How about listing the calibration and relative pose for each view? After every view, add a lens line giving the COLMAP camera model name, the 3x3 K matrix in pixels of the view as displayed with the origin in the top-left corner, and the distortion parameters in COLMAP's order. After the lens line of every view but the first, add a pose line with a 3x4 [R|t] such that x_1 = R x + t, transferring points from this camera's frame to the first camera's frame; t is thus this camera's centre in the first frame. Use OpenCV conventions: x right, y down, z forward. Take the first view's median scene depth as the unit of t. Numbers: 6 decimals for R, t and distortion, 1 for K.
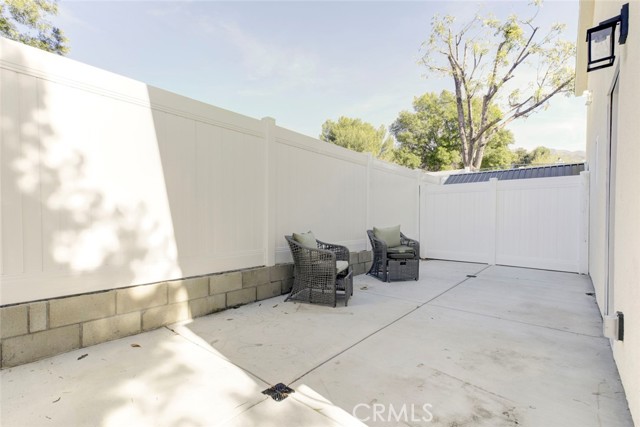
lens RADIAL K [[294.7, 0, 314.8], [0, 294.7, 214.2], [0, 0, 1]] dist [0.012730, -0.000029]
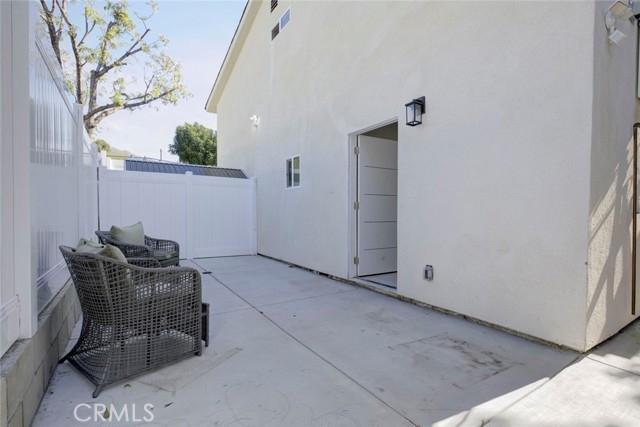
lens RADIAL K [[303.4, 0, 320.0], [0, 303.4, 213.5], [0, 0, 1]] dist [-0.008745, -0.000336]
pose [[0.271304, -0.000535, 0.962493, -0.490527], [-0.017425, 0.999833, 0.005467, 0.007681], [-0.962336, -0.018255, 0.271250, 0.596824]]
